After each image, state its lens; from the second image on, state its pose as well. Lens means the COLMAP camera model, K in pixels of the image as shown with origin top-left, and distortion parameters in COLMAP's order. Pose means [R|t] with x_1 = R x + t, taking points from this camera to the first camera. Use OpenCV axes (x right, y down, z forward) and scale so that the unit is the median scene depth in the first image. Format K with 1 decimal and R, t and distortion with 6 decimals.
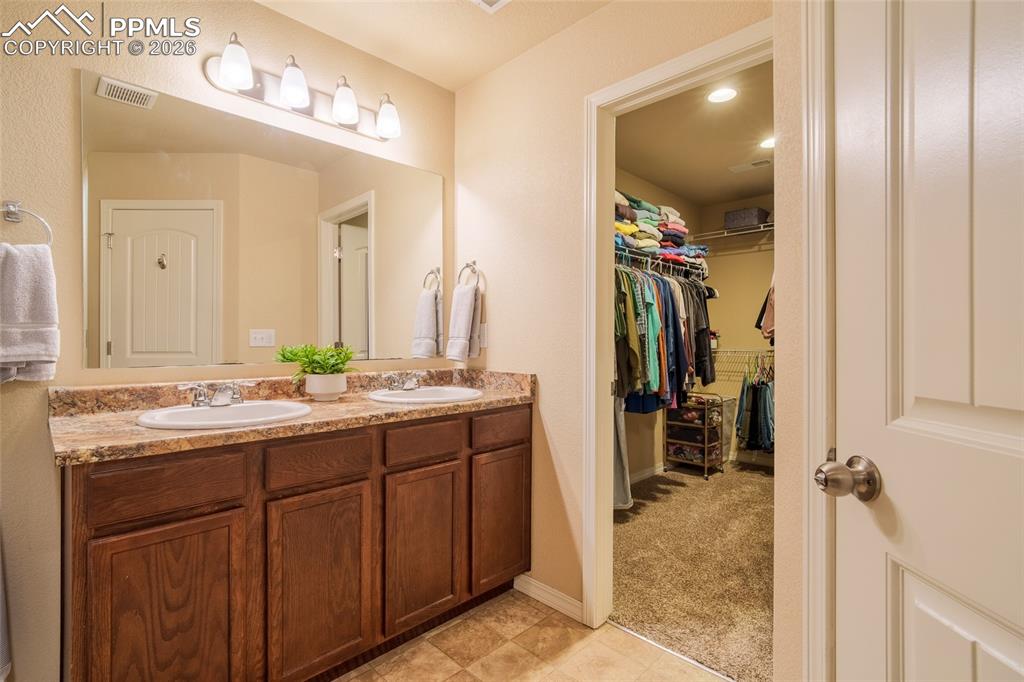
lens RADIAL K [[481.6, 0, 511.4], [0, 481.6, 339.8], [0, 0, 1]] dist [-0.004483, 0.001114]
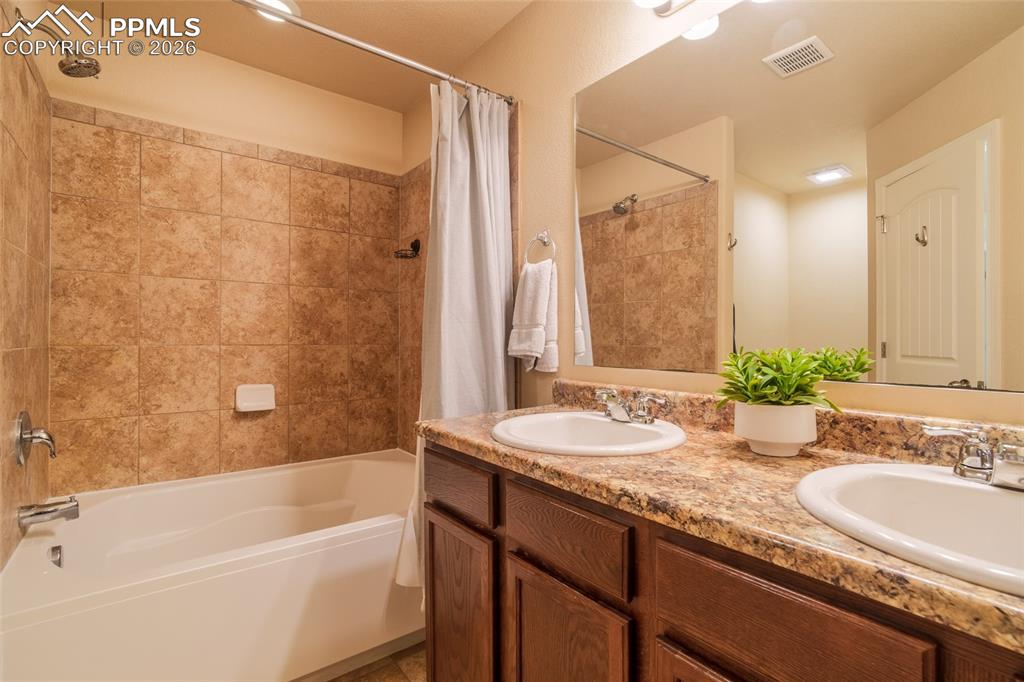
lens RADIAL K [[481.6, 0, 511.2], [0, 481.6, 342.6], [0, 0, 1]] dist [-0.004483, 0.001114]
pose [[-0.130644, 0.003636, -0.991423, 0.204321], [-0.004015, 0.999983, 0.004197, 0.005562], [0.991421, 0.004529, -0.130627, 0.934328]]
